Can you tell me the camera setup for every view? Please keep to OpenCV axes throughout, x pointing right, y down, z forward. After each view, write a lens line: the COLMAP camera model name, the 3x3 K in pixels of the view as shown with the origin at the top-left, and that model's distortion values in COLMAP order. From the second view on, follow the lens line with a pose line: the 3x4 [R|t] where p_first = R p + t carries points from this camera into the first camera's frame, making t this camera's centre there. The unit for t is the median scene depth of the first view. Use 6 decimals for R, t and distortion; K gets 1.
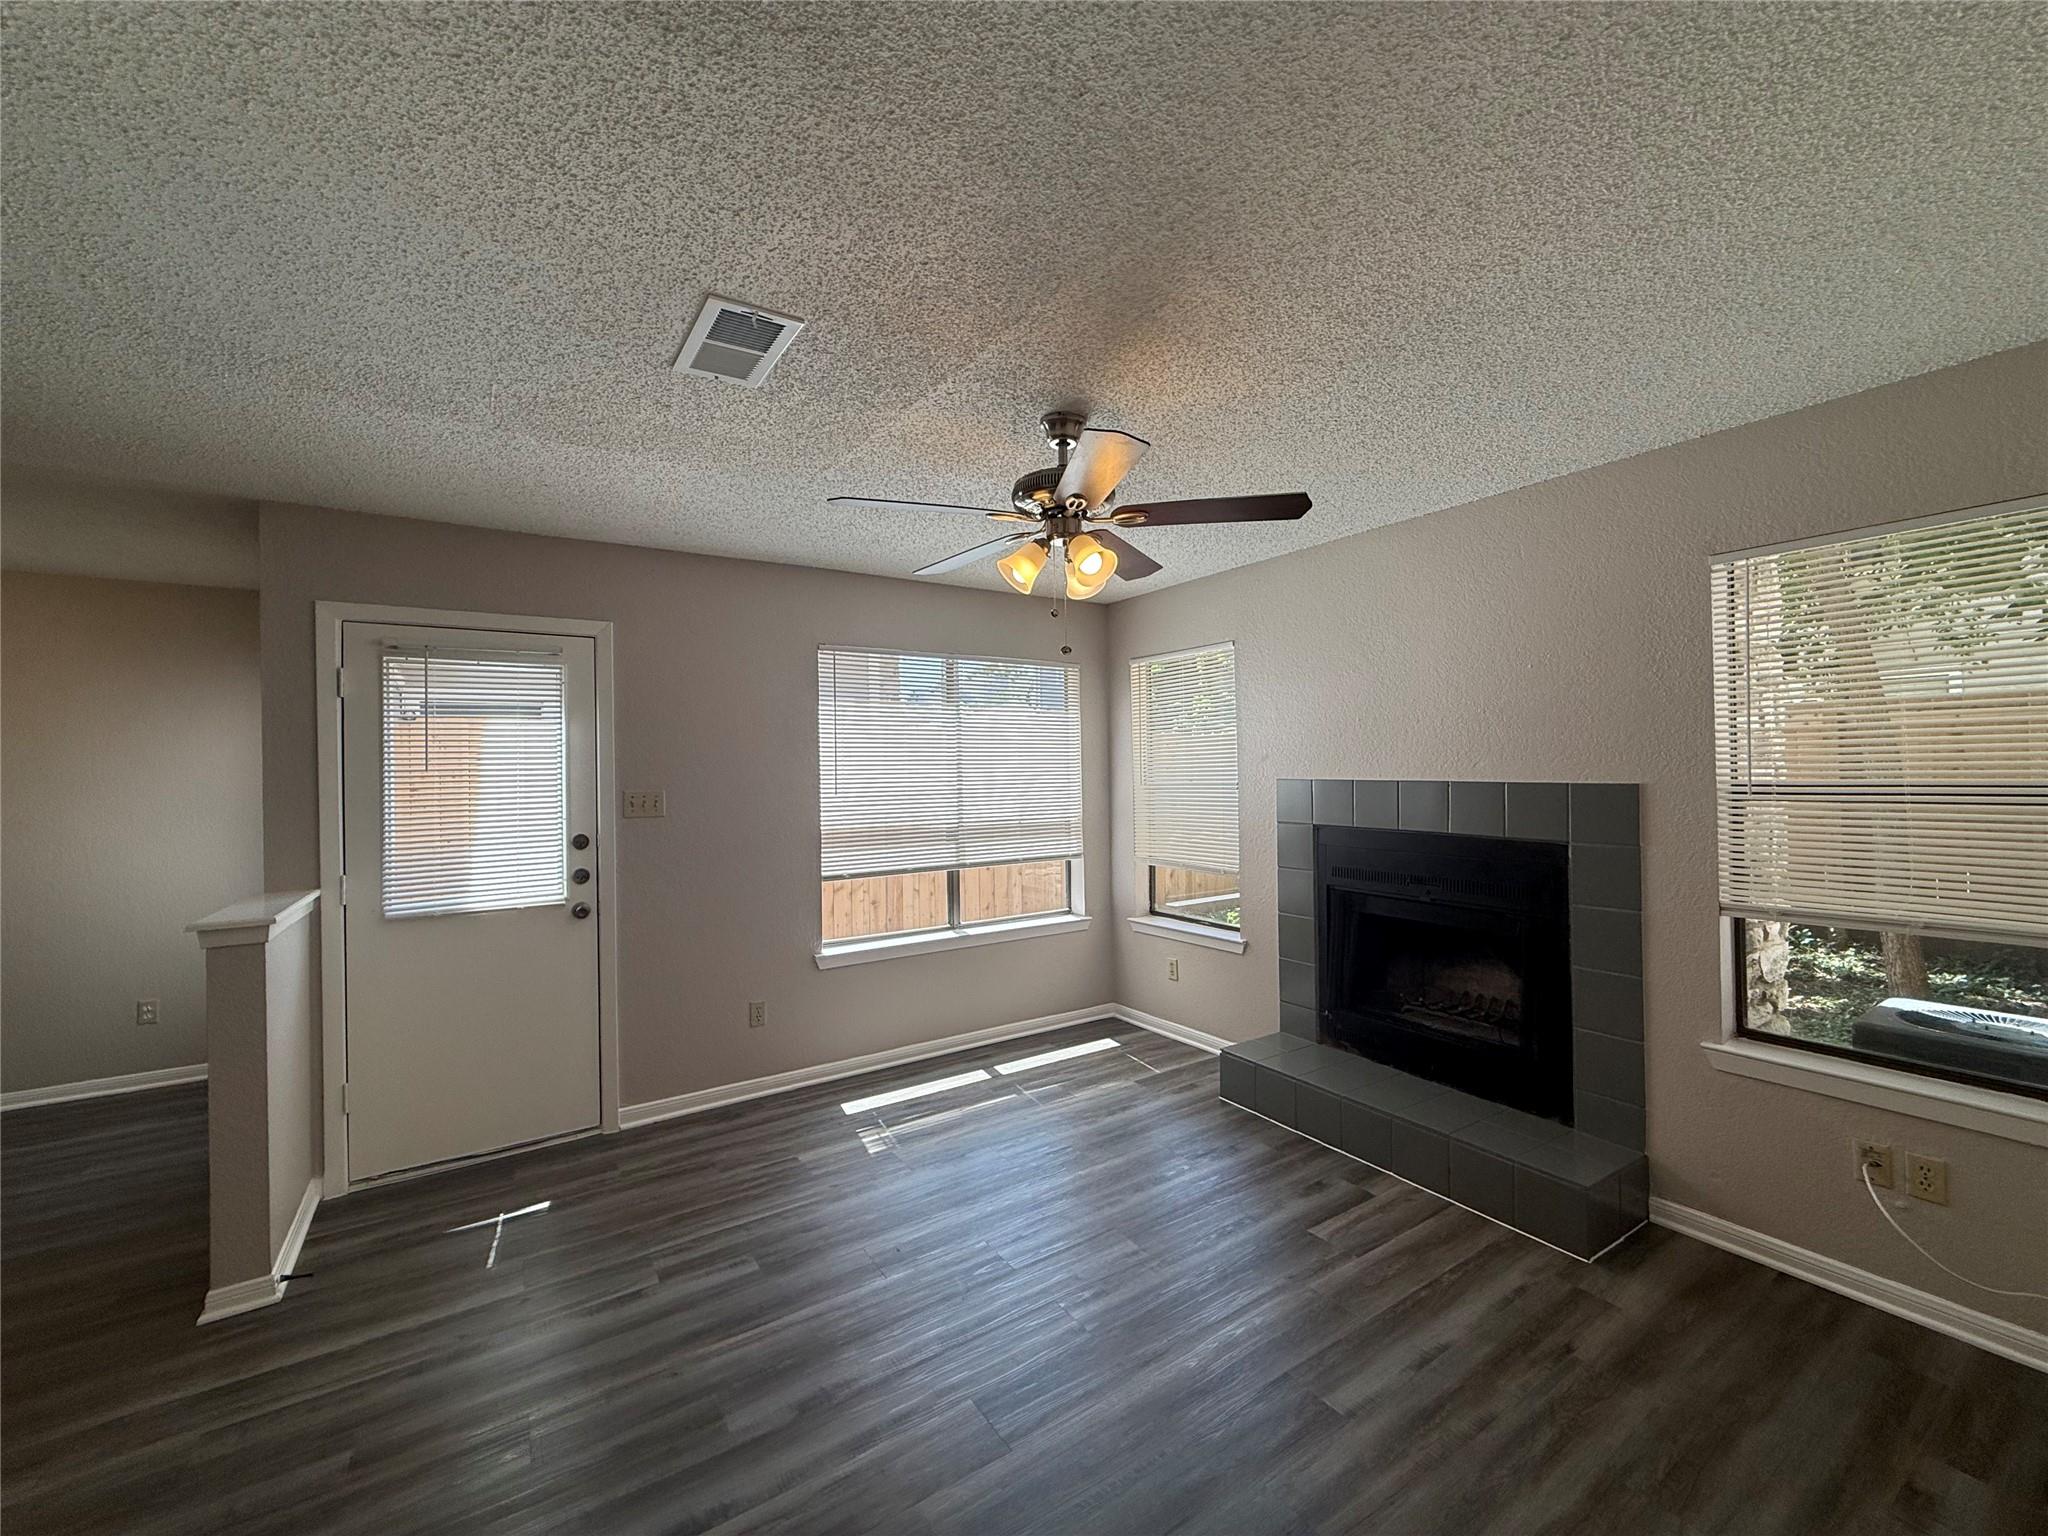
lens RADIAL K [[821.9, 0, 1016.1], [0, 821.9, 767.3], [0, 0, 1]] dist [-0.002495, -0.000027]
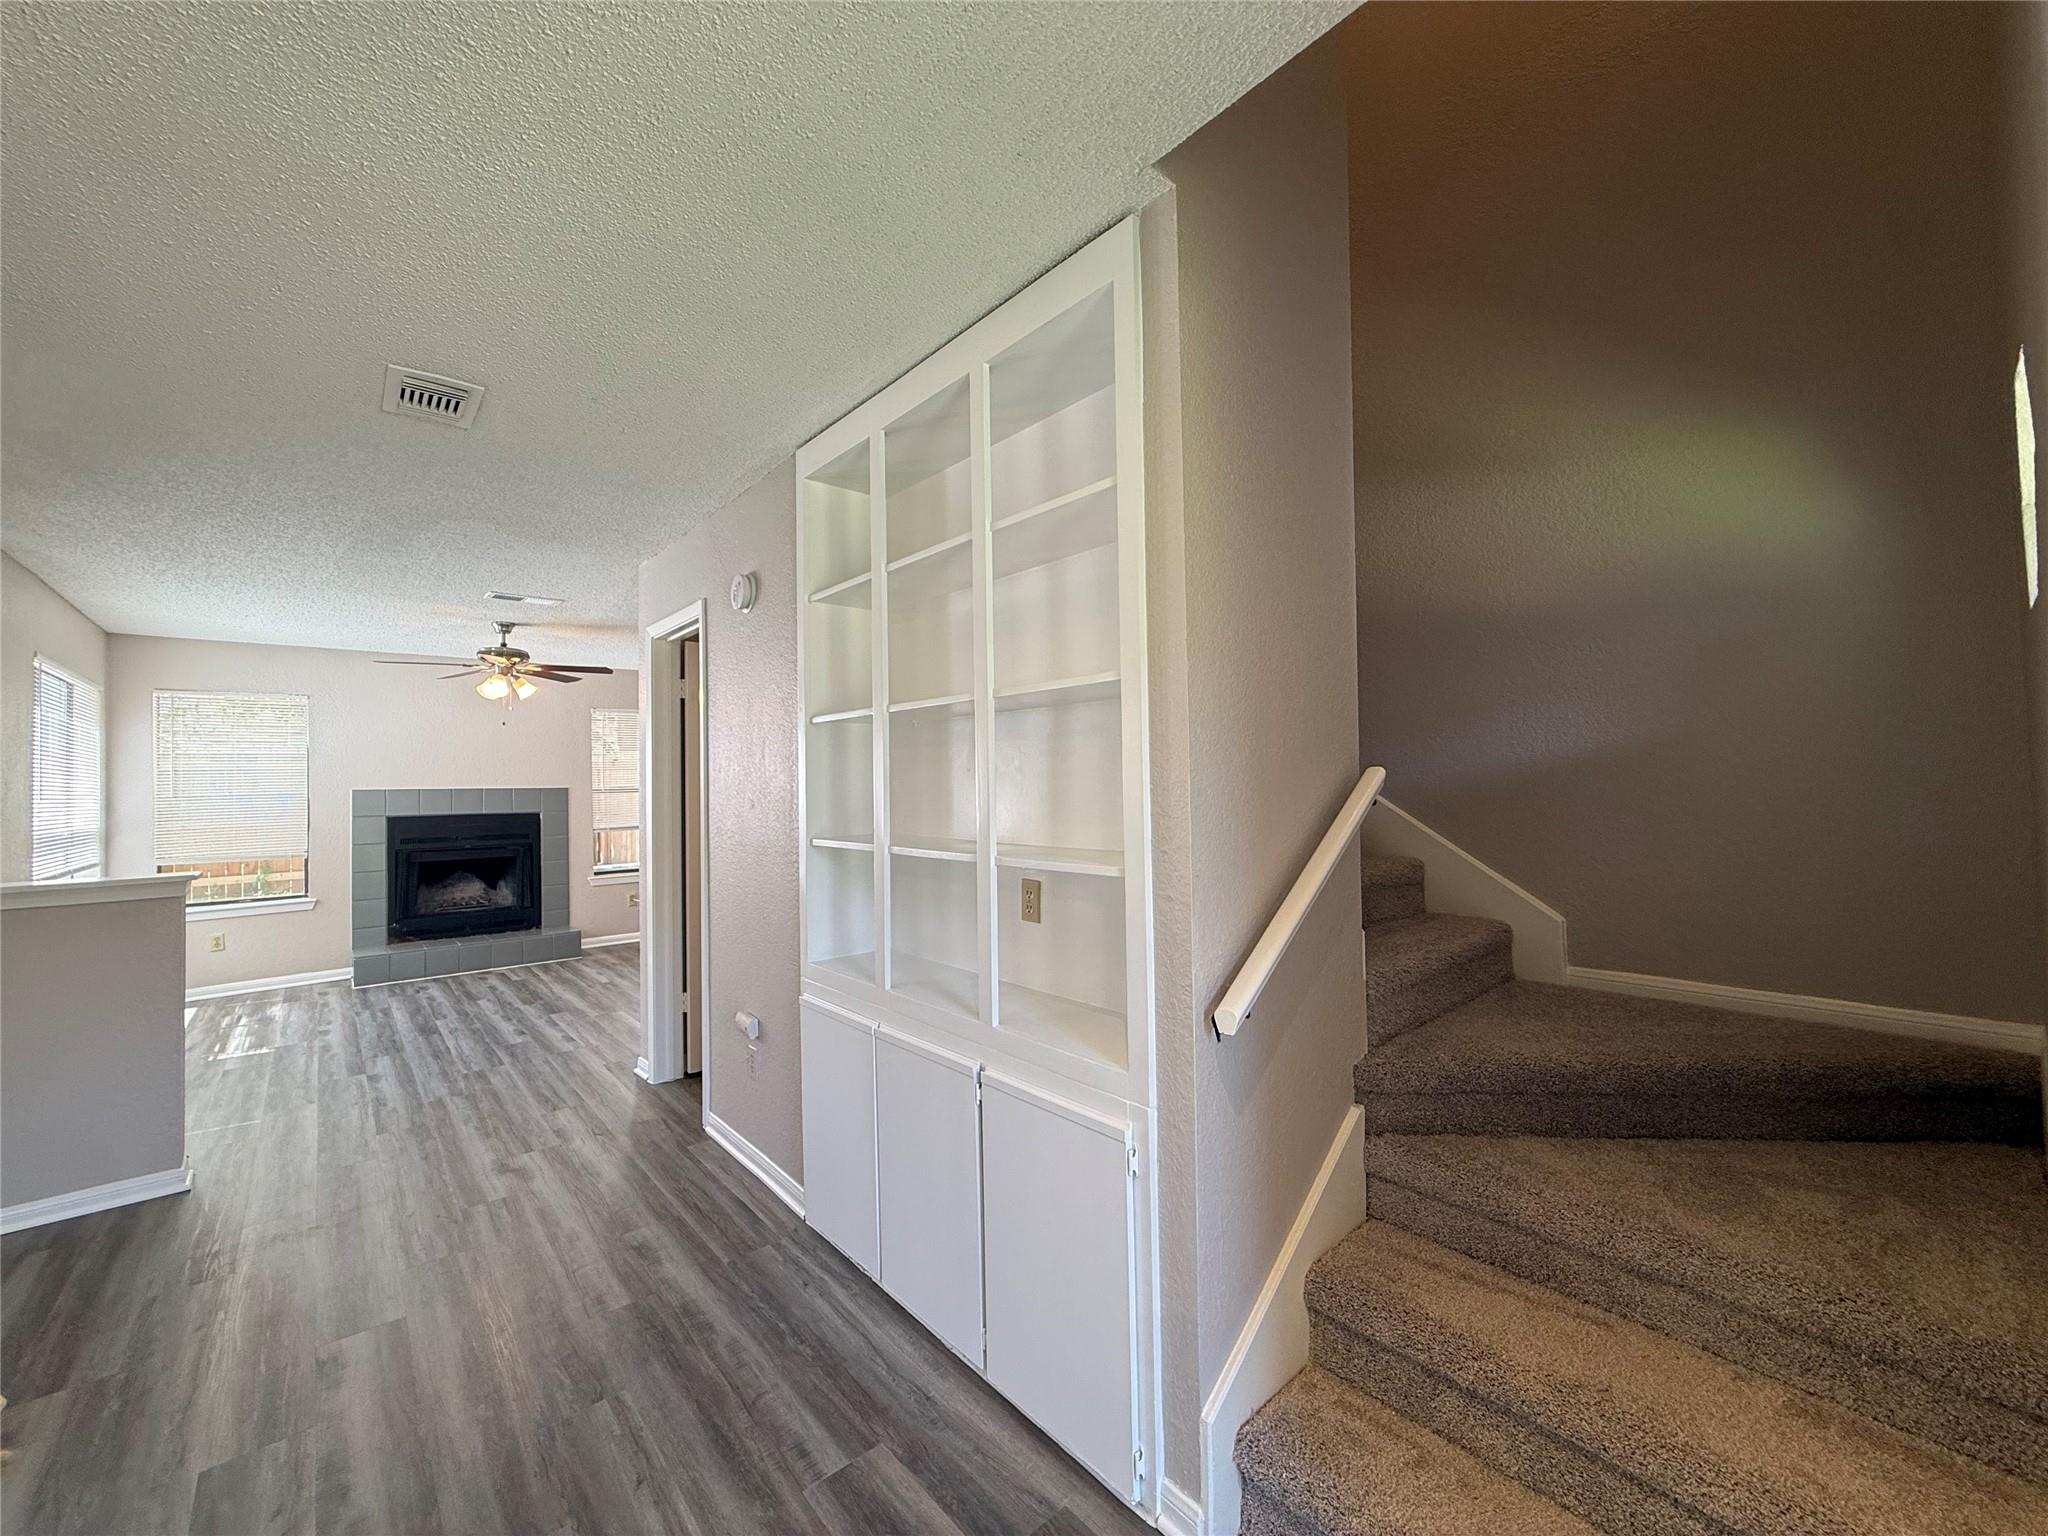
lens RADIAL K [[821.9, 0, 1016.1], [0, 821.9, 767.3], [0, 0, 1]] dist [-0.002495, -0.000027]
pose [[-0.122120, 0.037895, 0.991792, -1.523938], [0.018918, 0.999178, -0.035848, 0.057280], [-0.992335, 0.014385, -0.122736, -0.082358]]
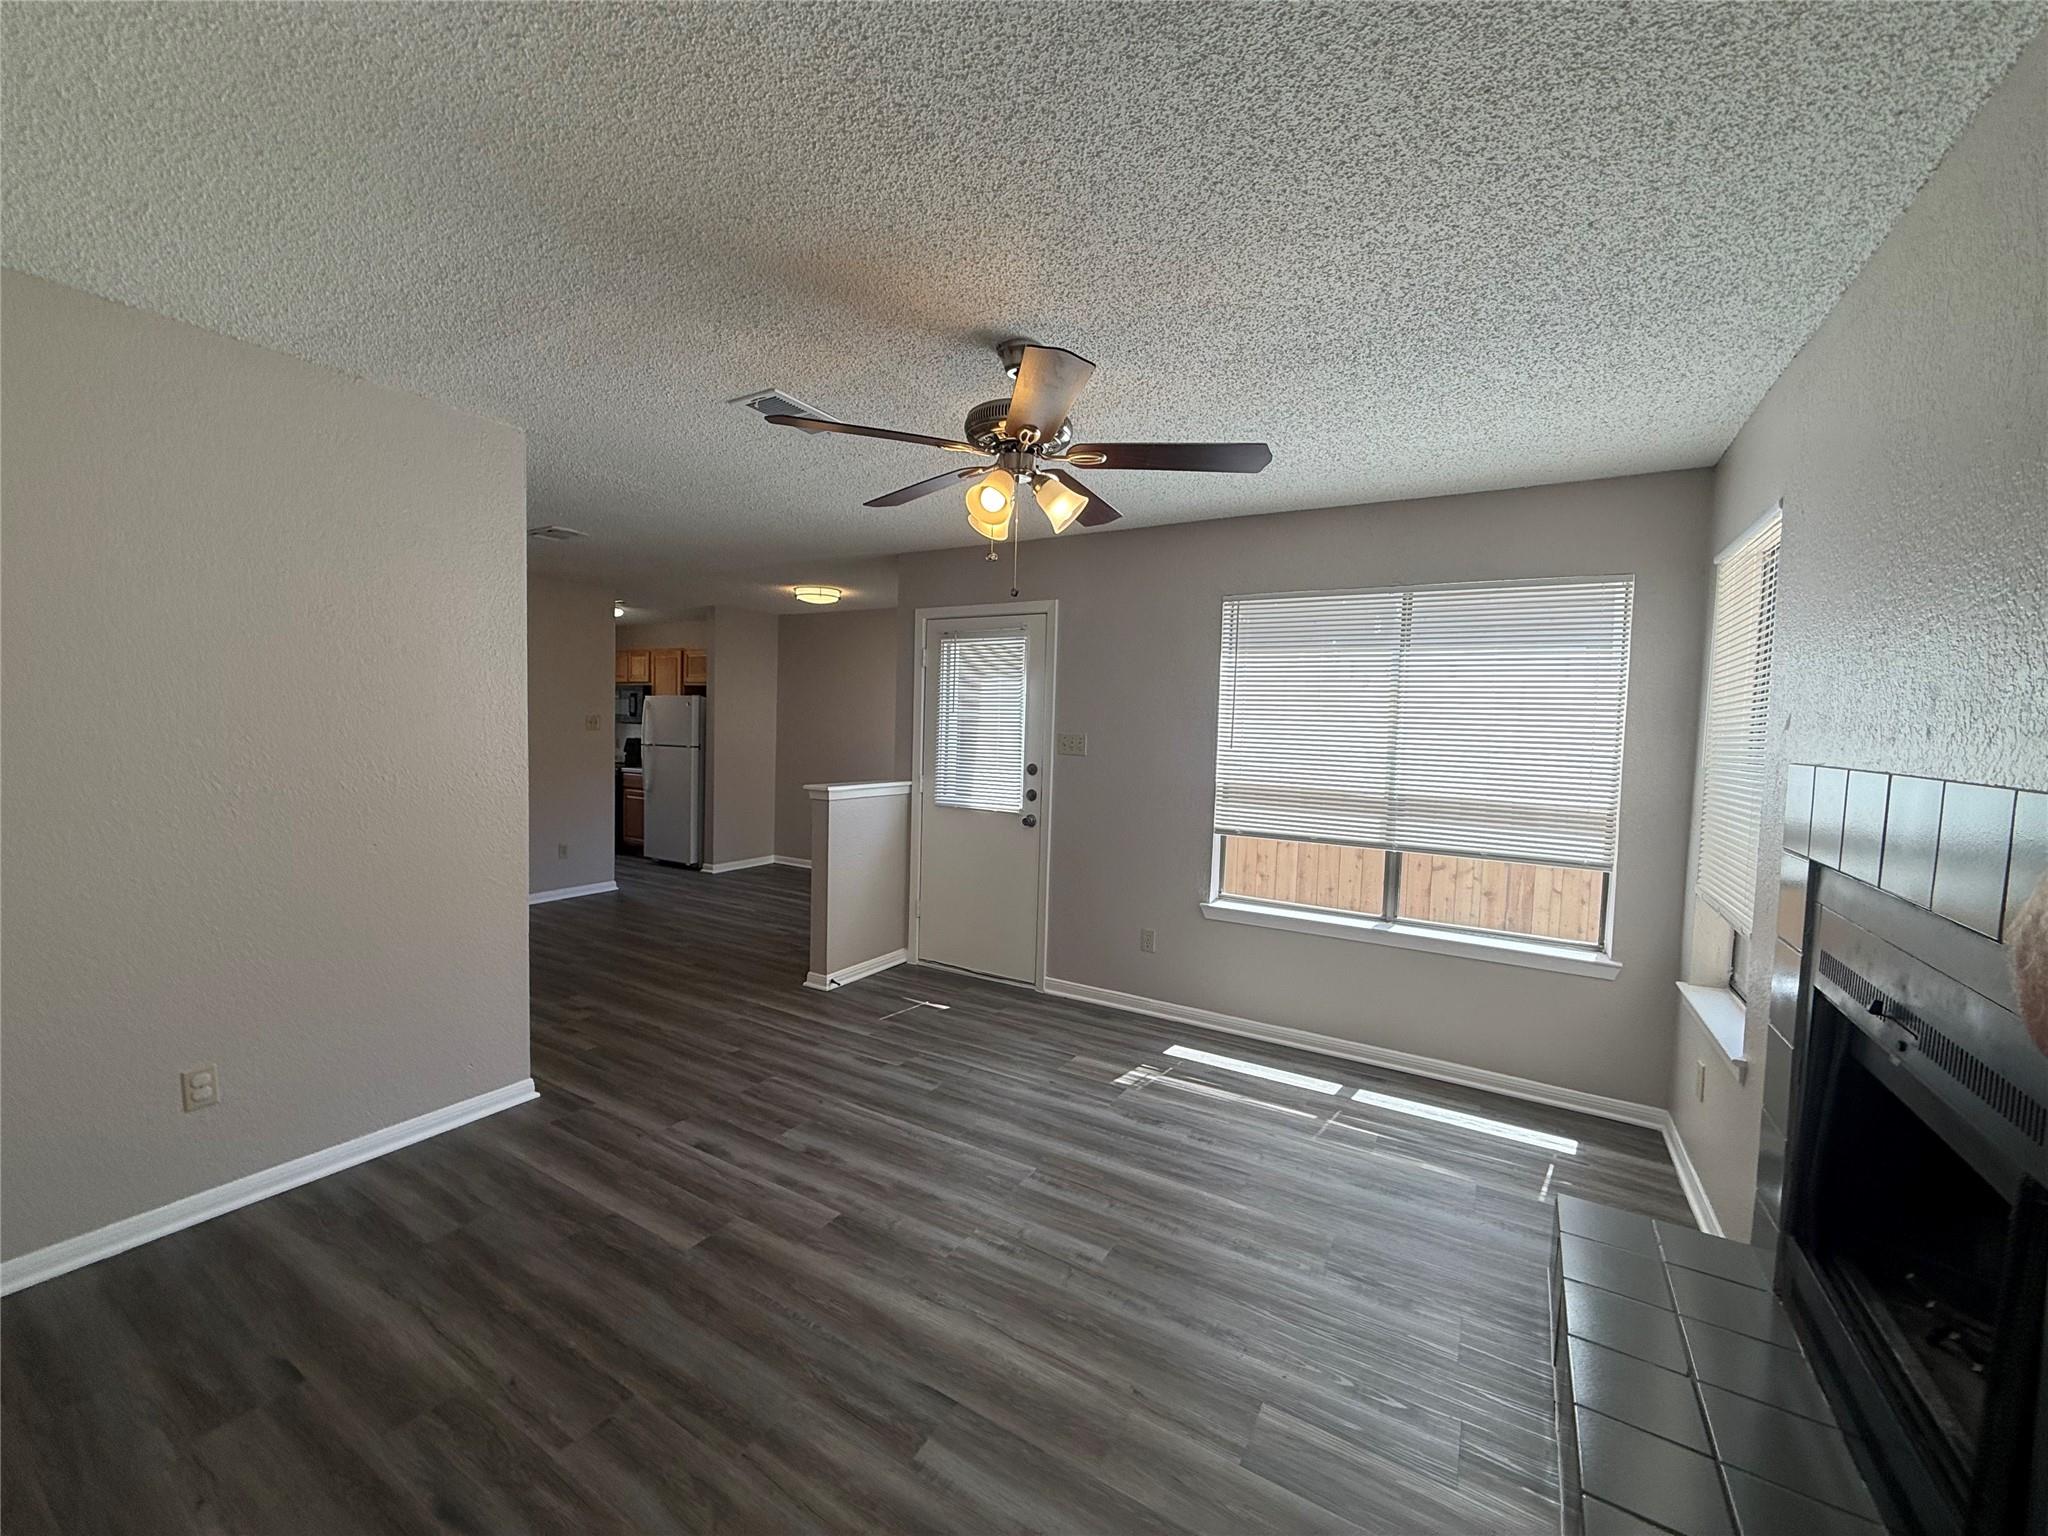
lens RADIAL K [[821.9, 0, 1016.1], [0, 821.9, 767.3], [0, 0, 1]] dist [-0.002495, -0.000027]
pose [[0.427461, 0.077436, -0.900711, 0.614650], [-0.033357, 0.996997, 0.069884, -0.004618], [0.903418, 0.000173, 0.428761, 0.378759]]
